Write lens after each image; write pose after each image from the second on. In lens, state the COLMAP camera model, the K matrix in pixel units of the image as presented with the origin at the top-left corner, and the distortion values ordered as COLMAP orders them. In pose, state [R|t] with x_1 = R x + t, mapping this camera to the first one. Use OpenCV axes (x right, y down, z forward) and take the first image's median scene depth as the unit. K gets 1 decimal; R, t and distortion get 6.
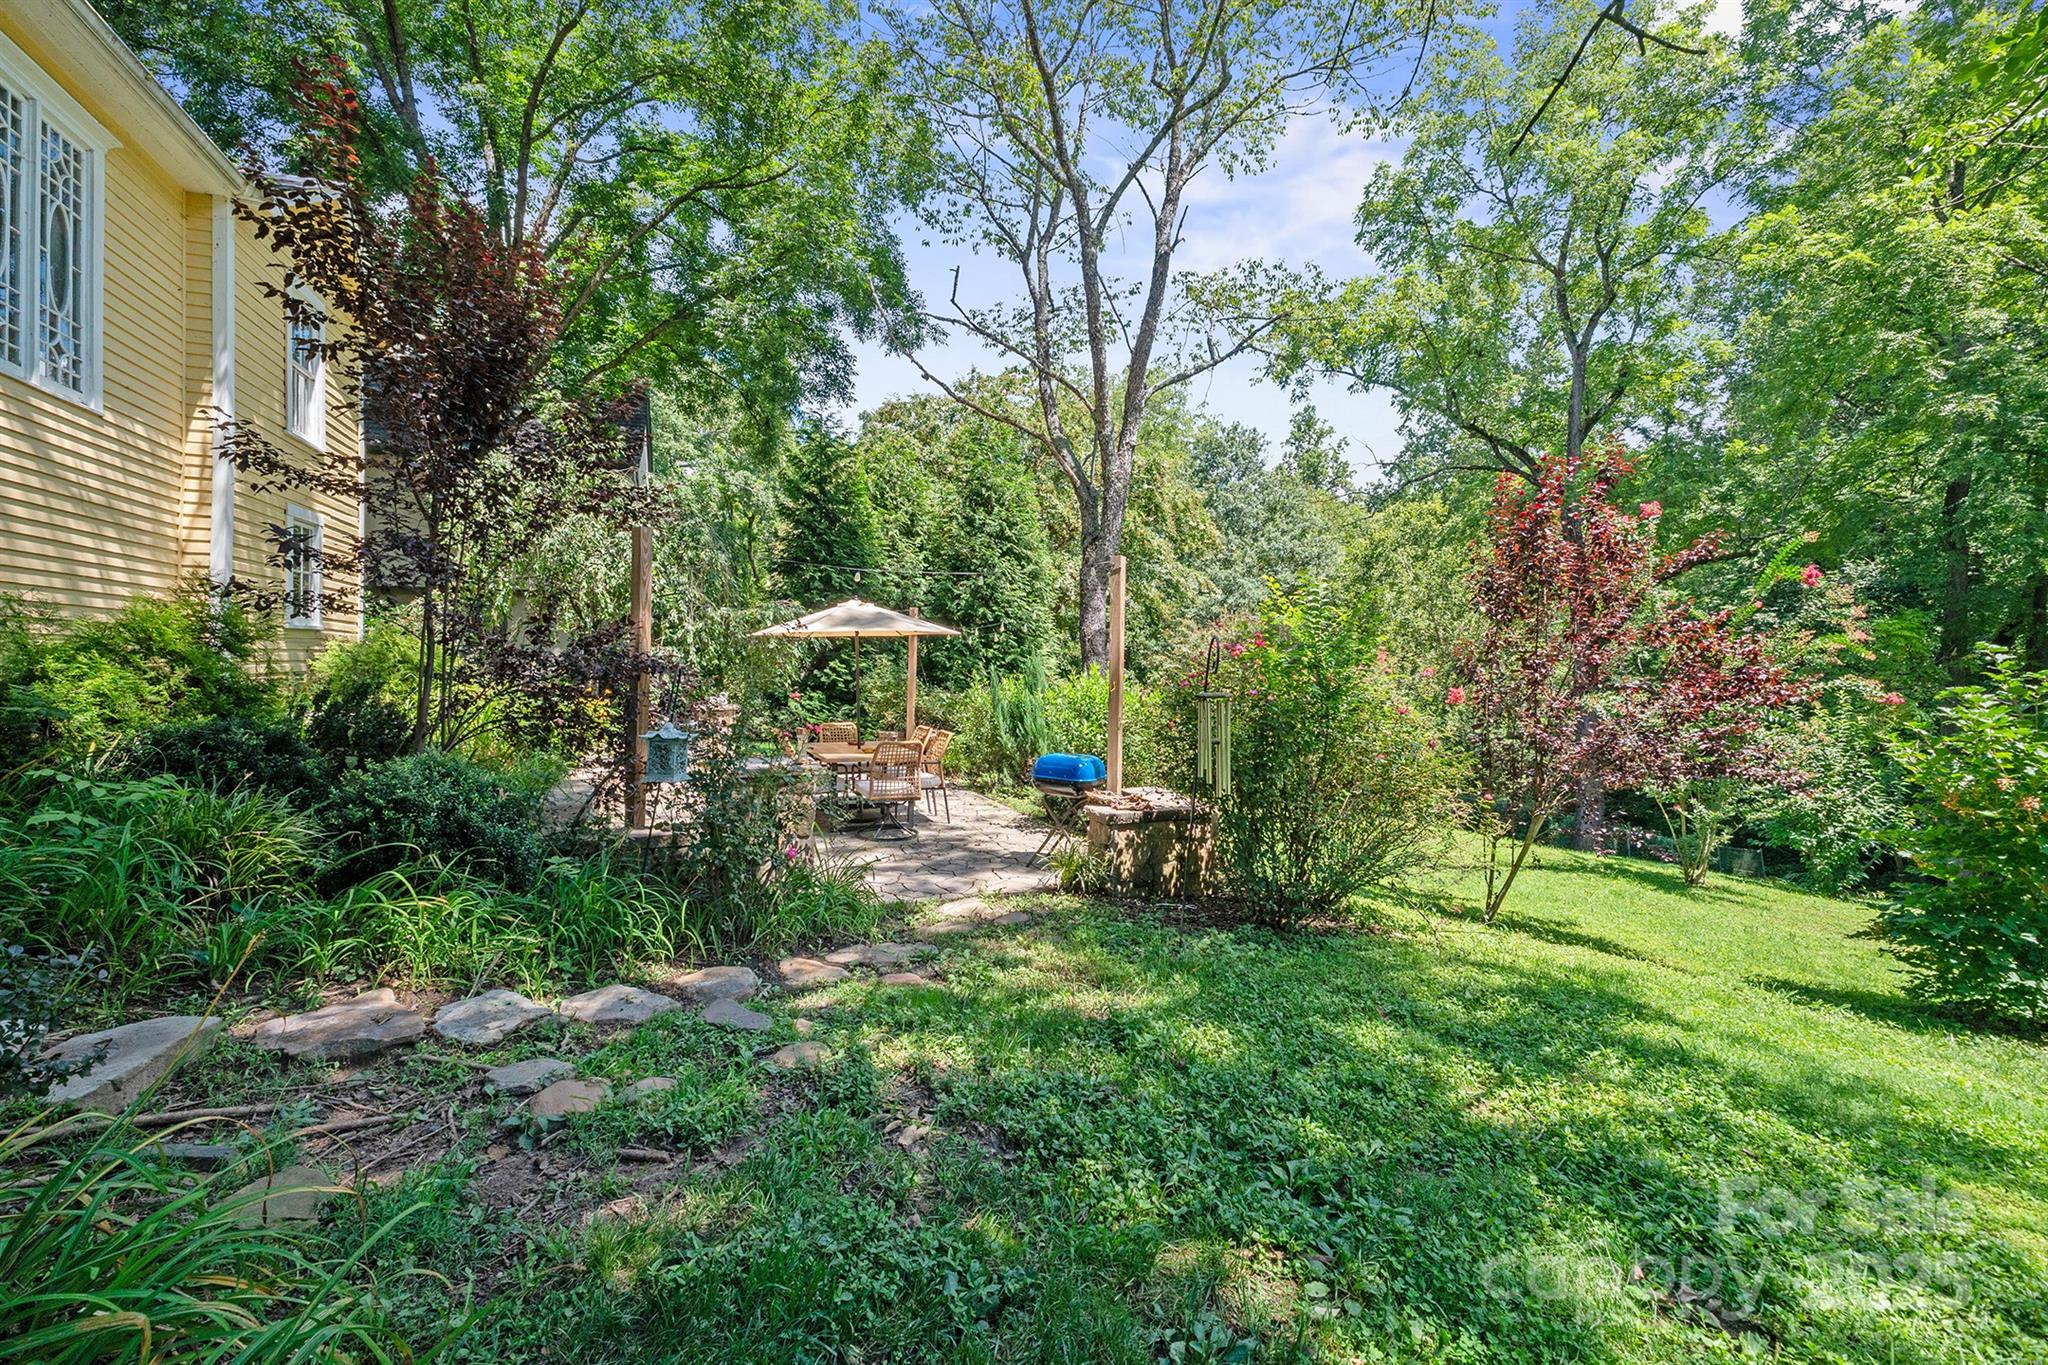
lens RADIAL K [[852.2, 0, 1020.4], [0, 852.2, 670.7], [0, 0, 1]] dist [0.000392, 0.000222]
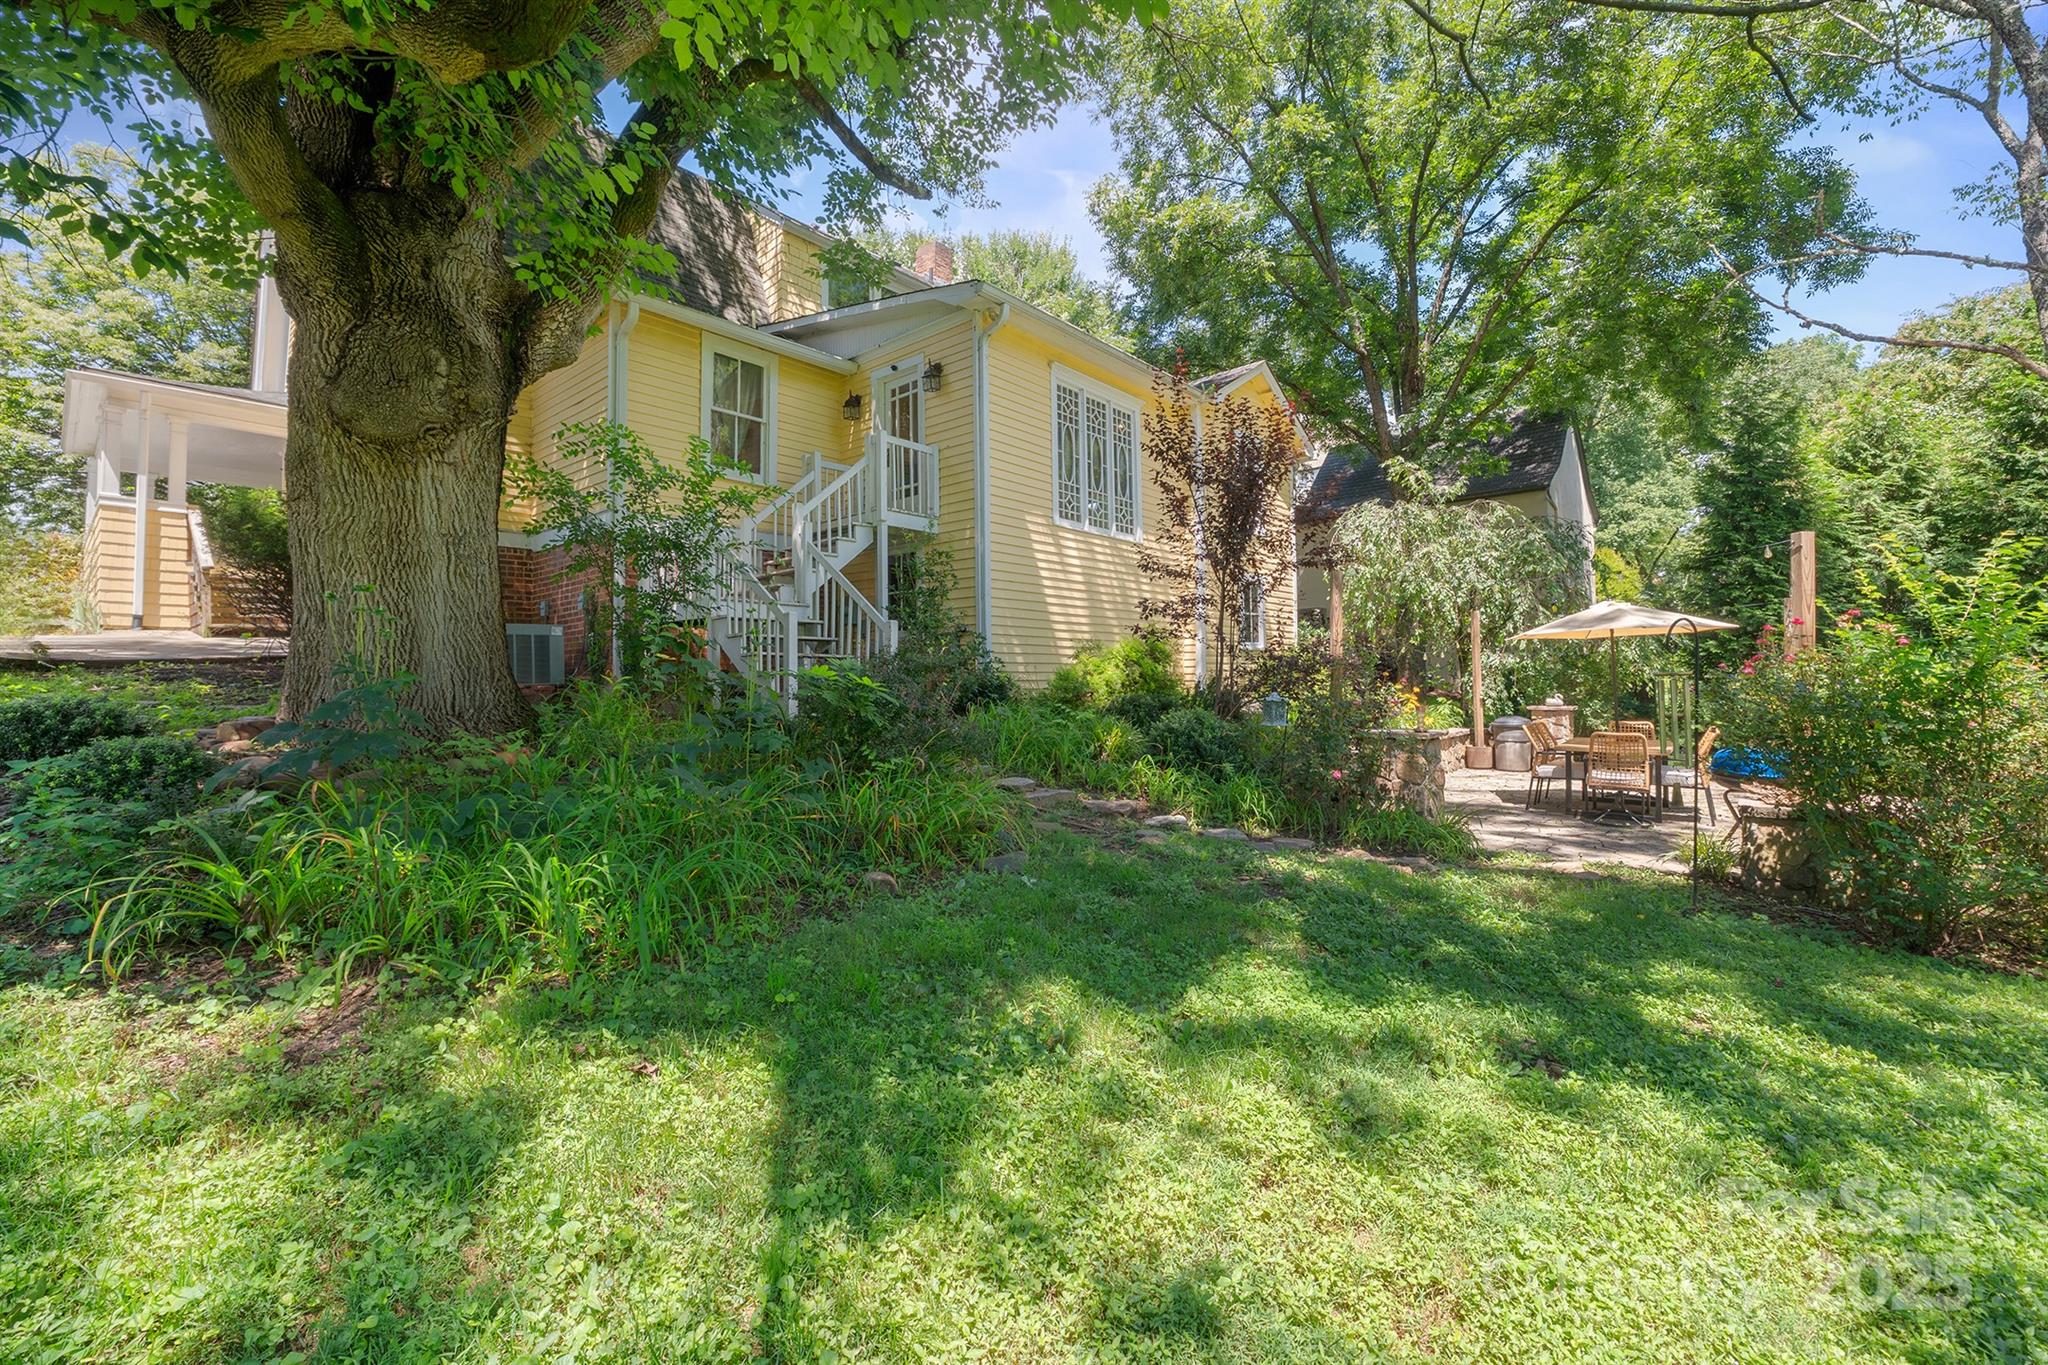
lens RADIAL K [[852.2, 0, 1024.0], [0, 852.2, 678.6], [0, 0, 1]] dist [0.000392, 0.000222]
pose [[0.472775, -0.006912, -0.881156, 0.205581], [-0.002087, 0.999958, -0.008964, 0.012355], [0.881180, 0.006077, 0.472741, -0.064451]]
